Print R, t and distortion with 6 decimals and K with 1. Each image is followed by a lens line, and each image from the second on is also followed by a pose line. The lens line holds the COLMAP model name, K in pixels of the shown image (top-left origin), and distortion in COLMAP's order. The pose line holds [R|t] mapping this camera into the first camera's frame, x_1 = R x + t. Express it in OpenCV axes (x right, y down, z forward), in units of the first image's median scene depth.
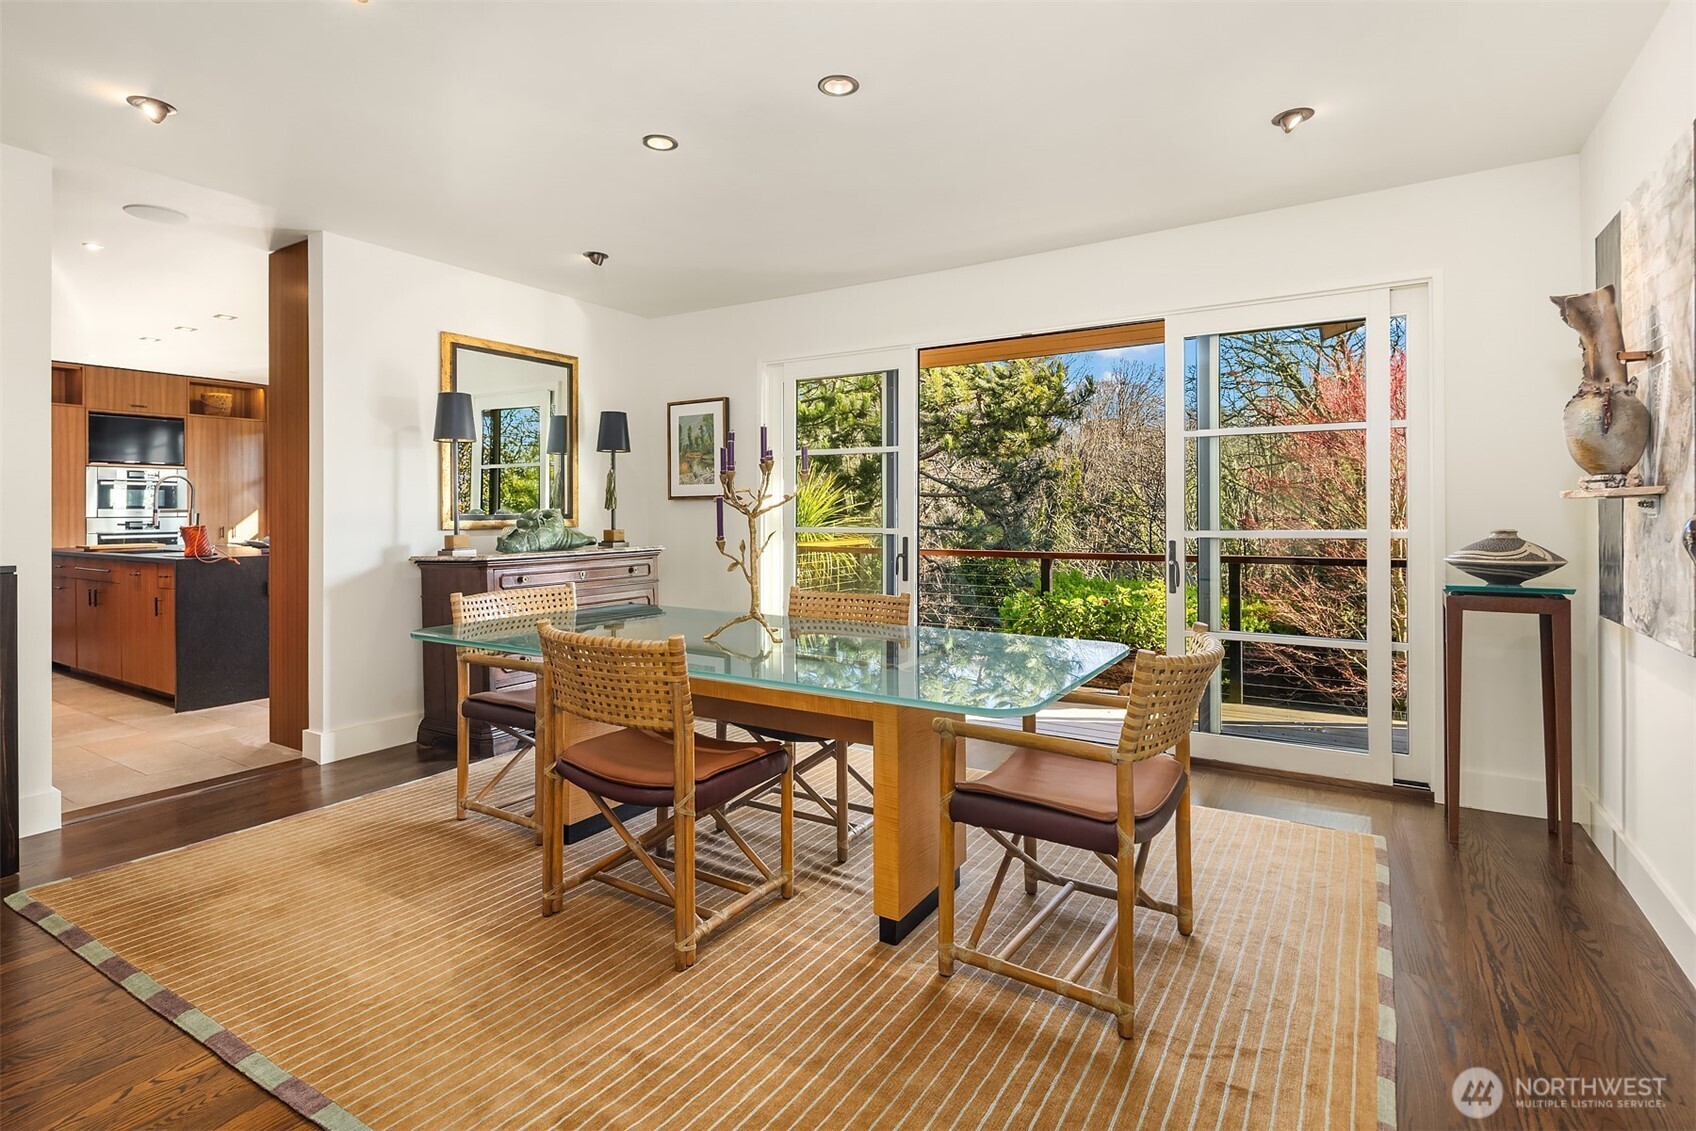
lens RADIAL K [[832.6, 0, 834.2], [0, 832.6, 509.2], [0, 0, 1]] dist [0.002182, -0.000154]
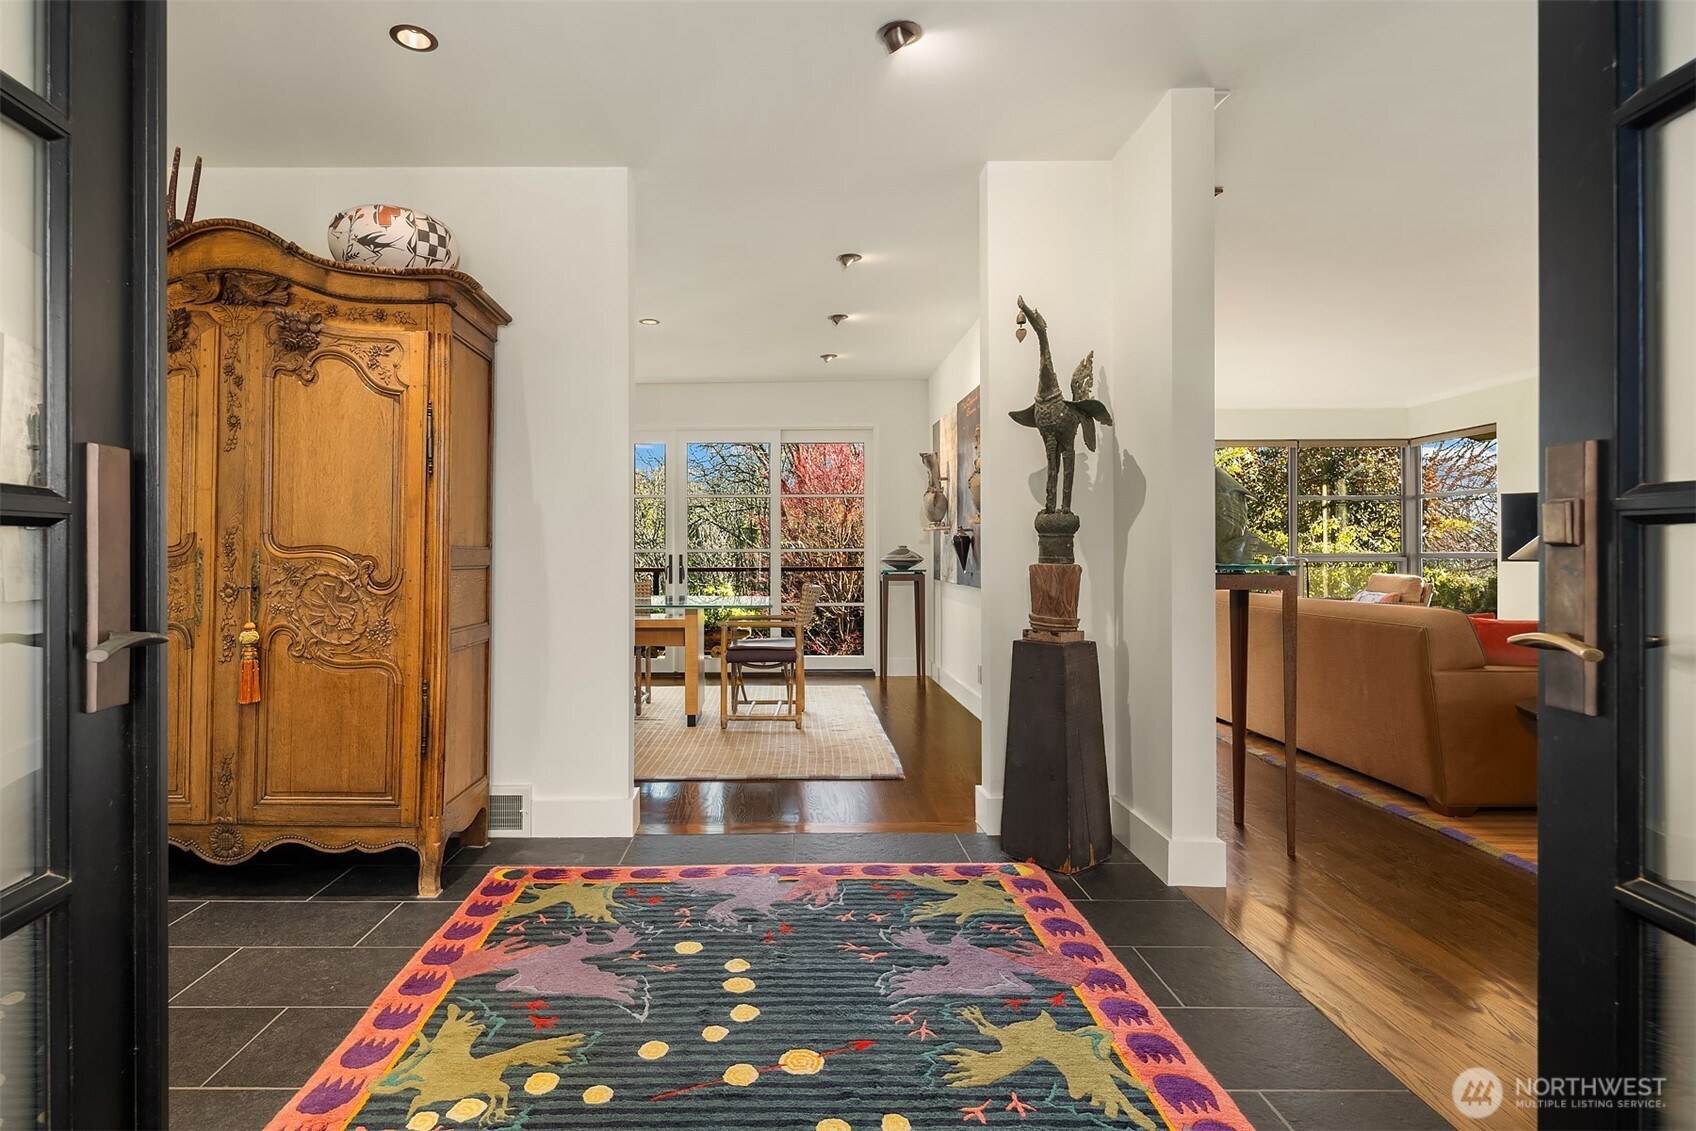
lens RADIAL K [[832.6, 0, 776.8], [0, 832.6, 547.8], [0, 0, 1]] dist [0.002182, -0.000154]
pose [[0.851673, 0.000395, 0.524073, -0.485956], [0.001106, 0.999996, -0.002551, 0.026571], [-0.524072, 0.002752, 0.851669, -0.539957]]
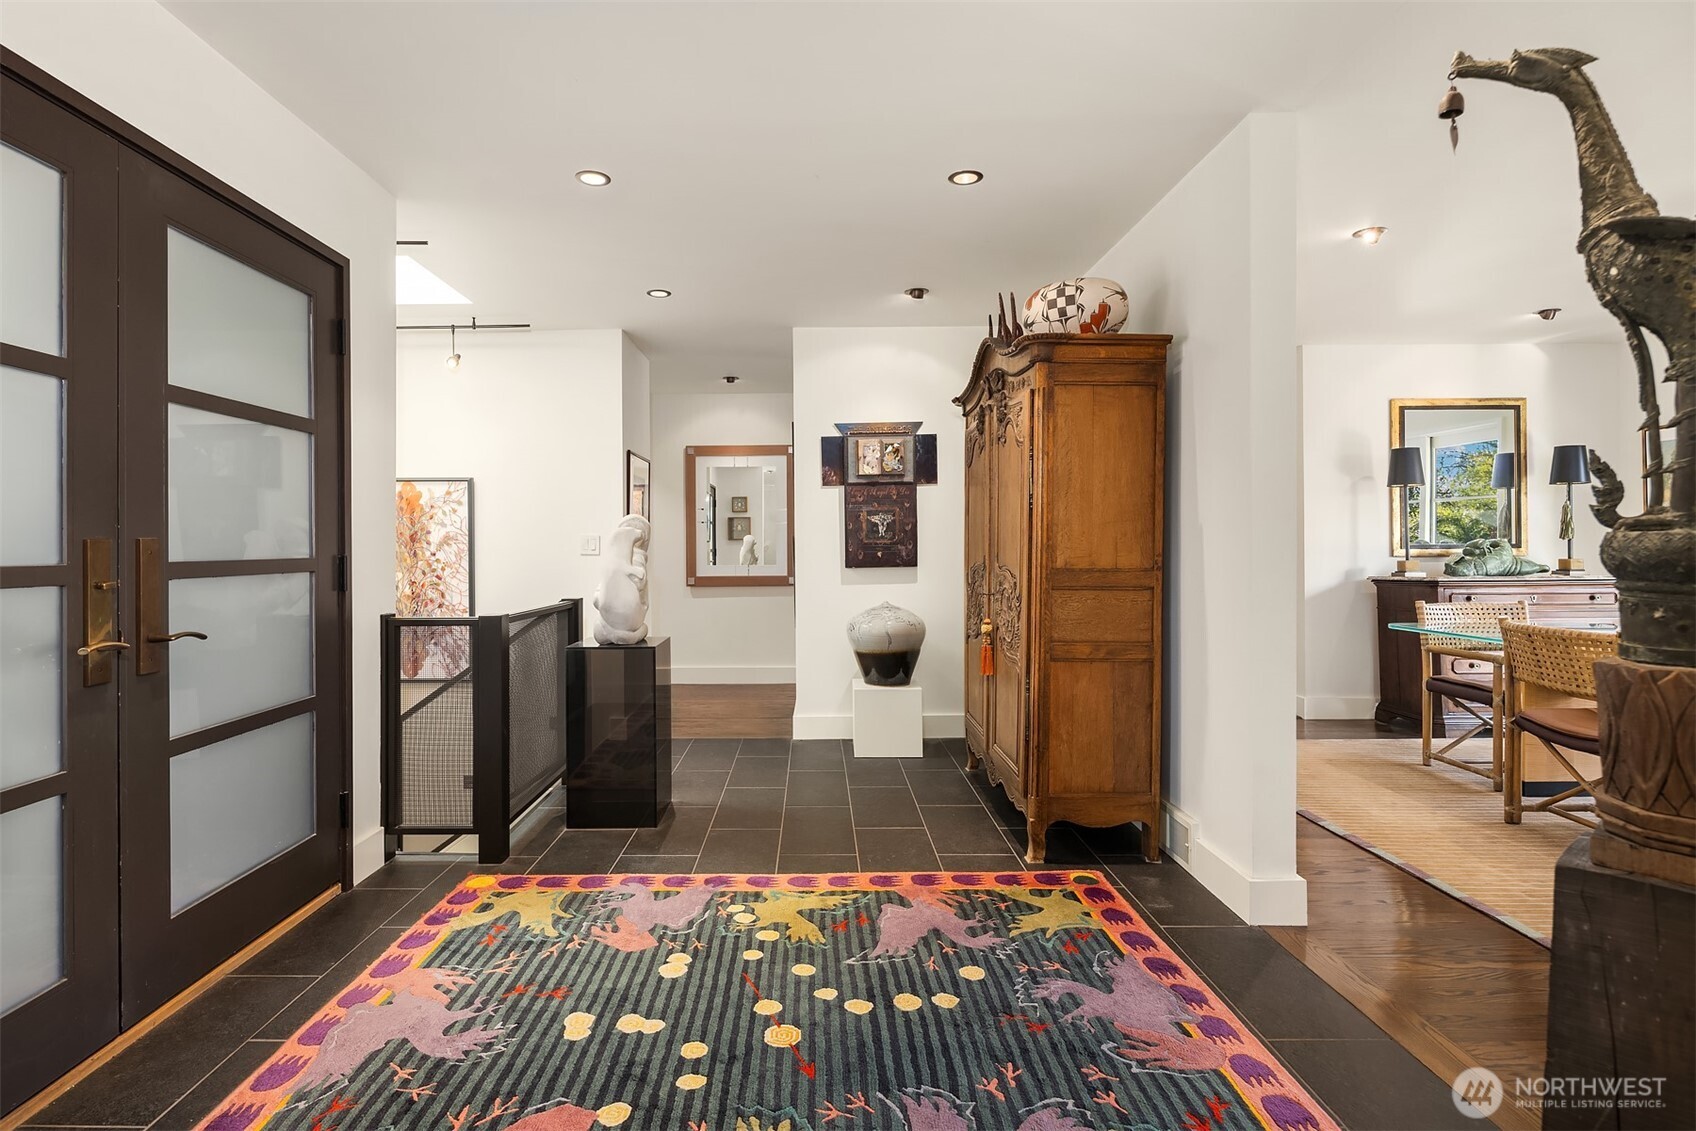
lens RADIAL K [[832.6, 0, 820.8], [0, 832.6, 536.9], [0, 0, 1]] dist [0.002182, -0.000154]
pose [[0.542460, -0.010278, -0.840019, 0.126963], [0.005766, 0.999947, -0.008511, 0.000977], [0.840062, -0.000227, 0.542491, -0.438412]]
